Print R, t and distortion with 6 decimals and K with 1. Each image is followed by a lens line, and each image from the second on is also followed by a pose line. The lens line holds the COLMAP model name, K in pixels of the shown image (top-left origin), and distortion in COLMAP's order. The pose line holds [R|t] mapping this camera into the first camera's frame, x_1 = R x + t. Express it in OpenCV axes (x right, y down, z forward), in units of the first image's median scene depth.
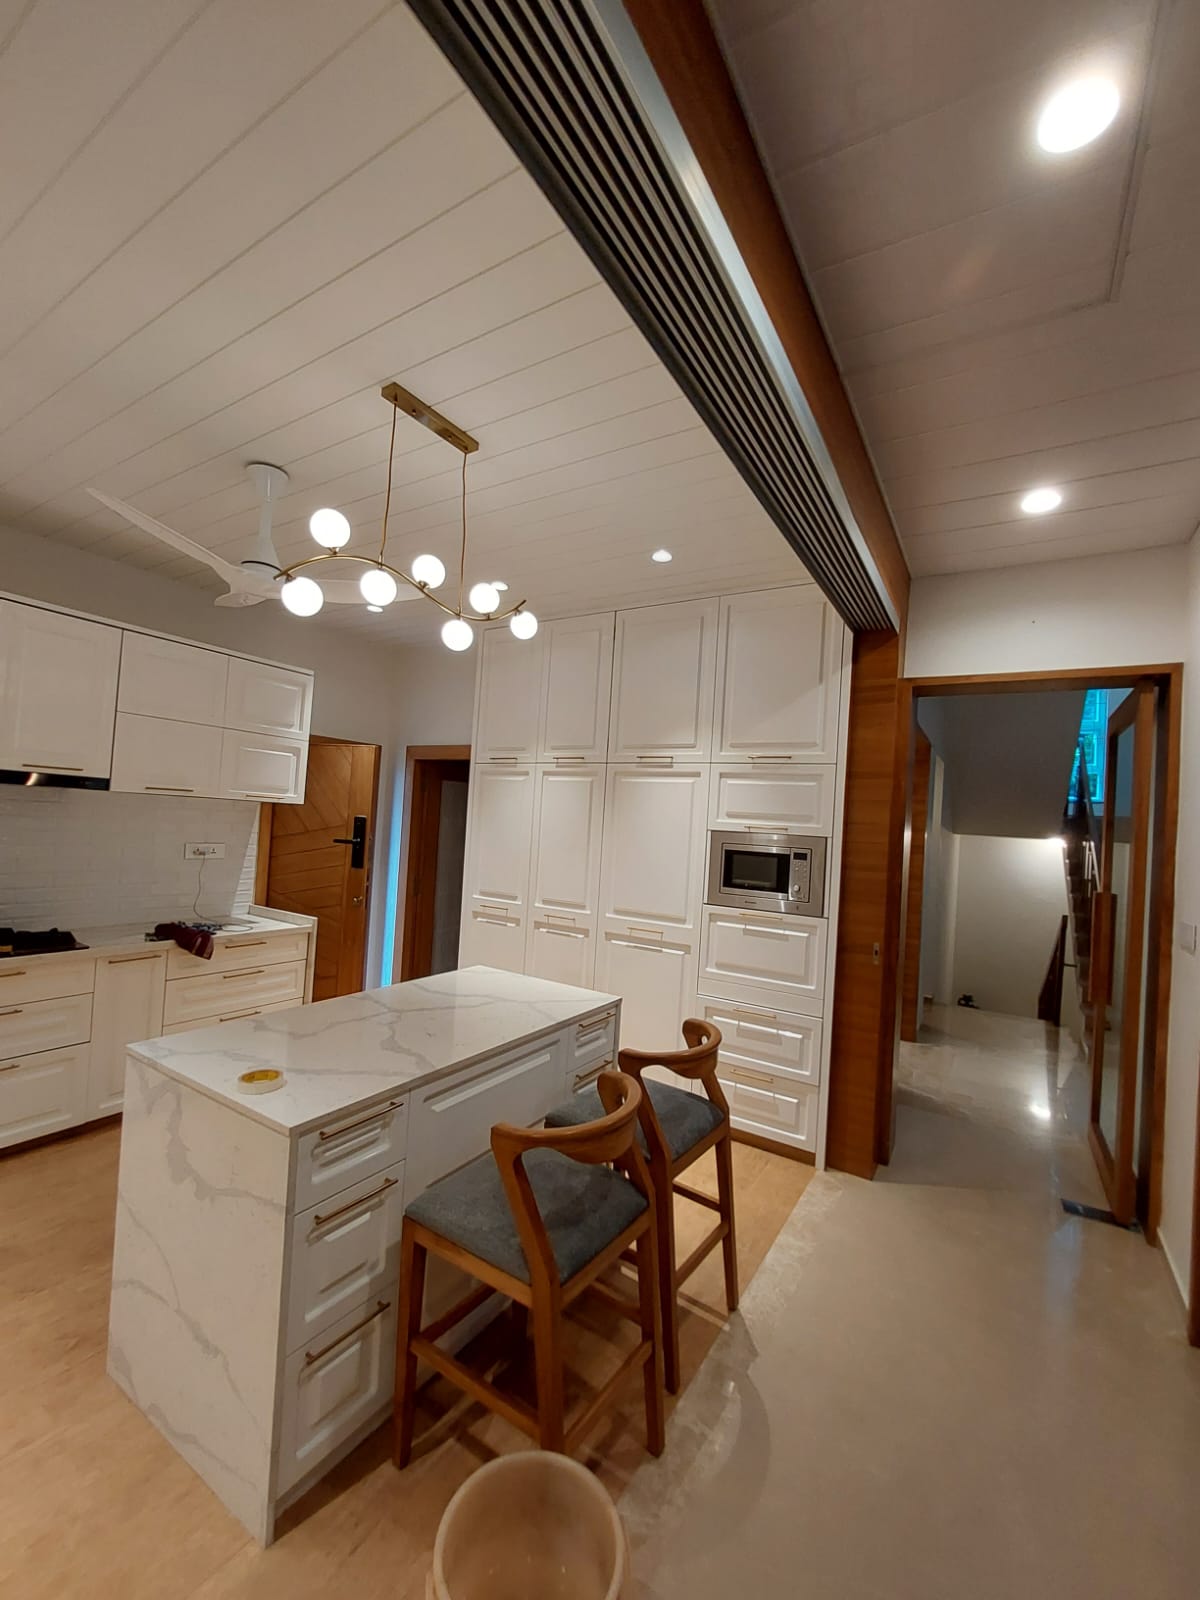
lens RADIAL K [[654.5, 0, 599.1], [0, 654.5, 809.2], [0, 0, 1]] dist [0.001338, 0.000045]
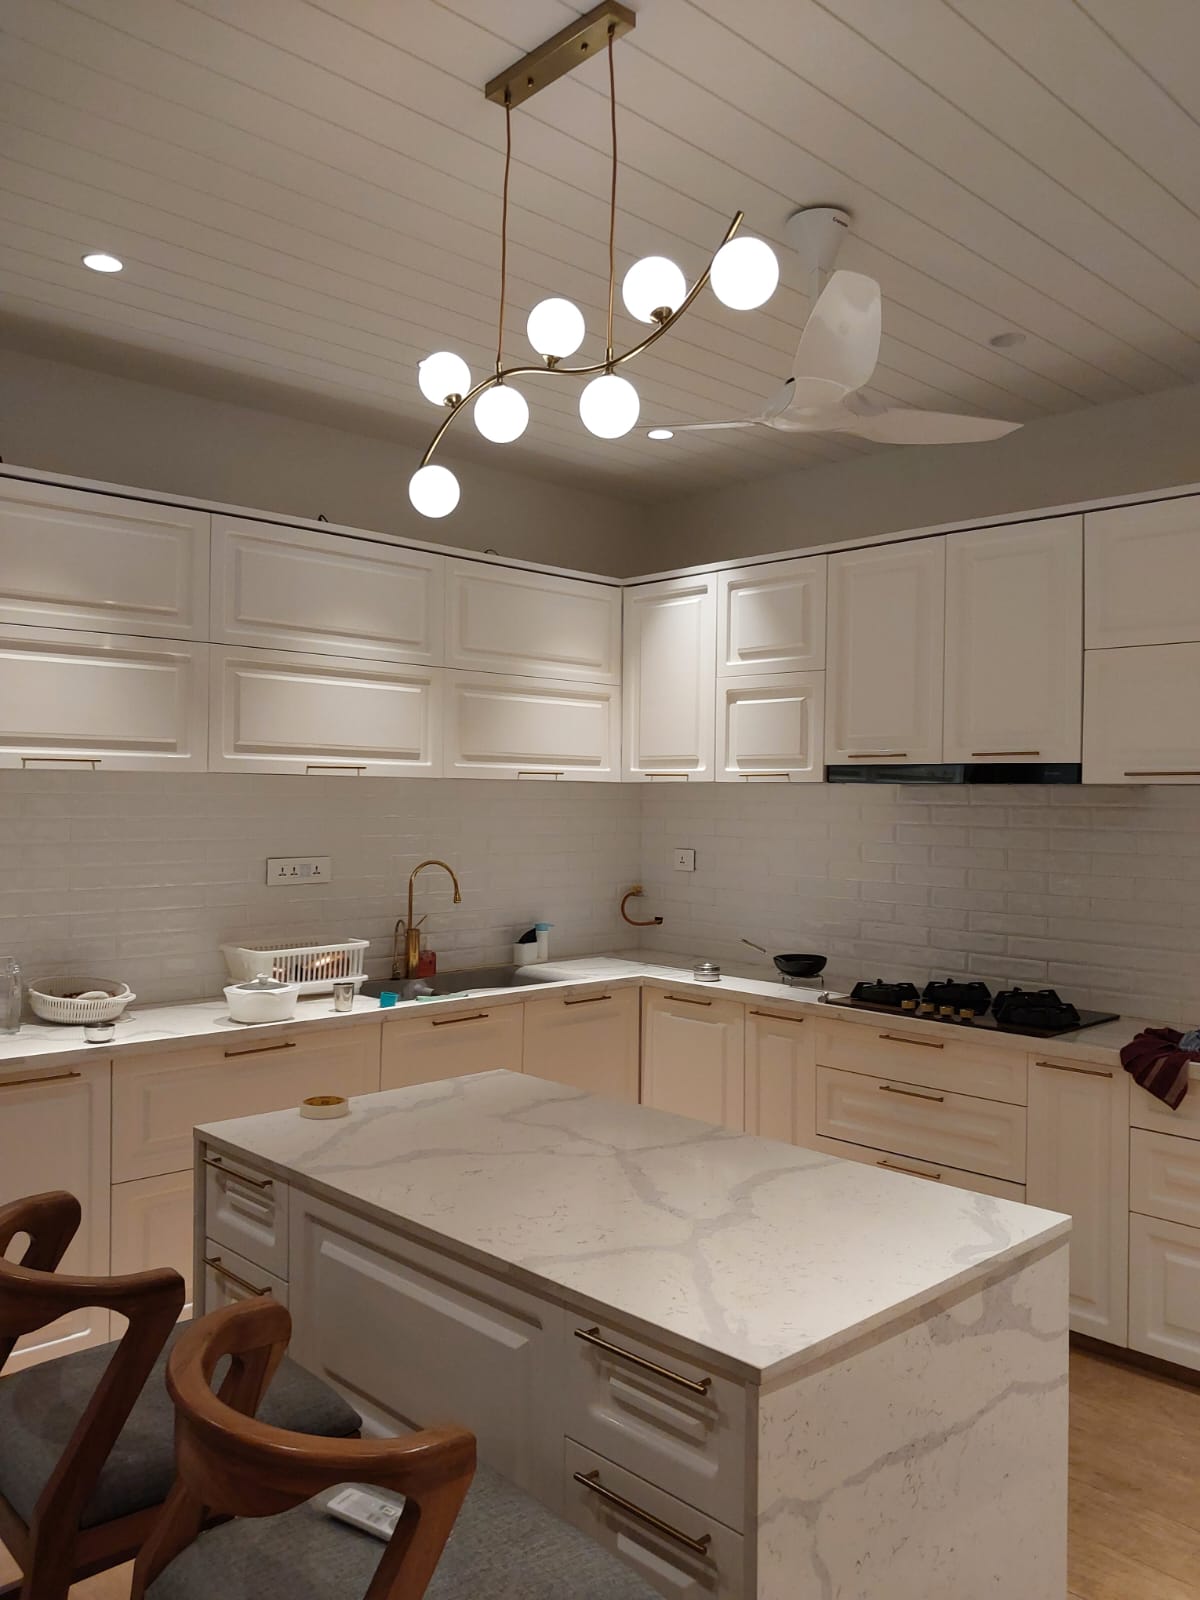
lens RADIAL K [[1250.3, 0, 600.3], [0, 1250.3, 794.0], [0, 0, 1]] dist [0.015158, -0.000631]
pose [[-0.244397, -0.065912, -0.967433, 0.625378], [-0.005685, 0.997767, -0.066542, 0.080270], [0.969659, -0.010762, -0.244226, 1.129024]]
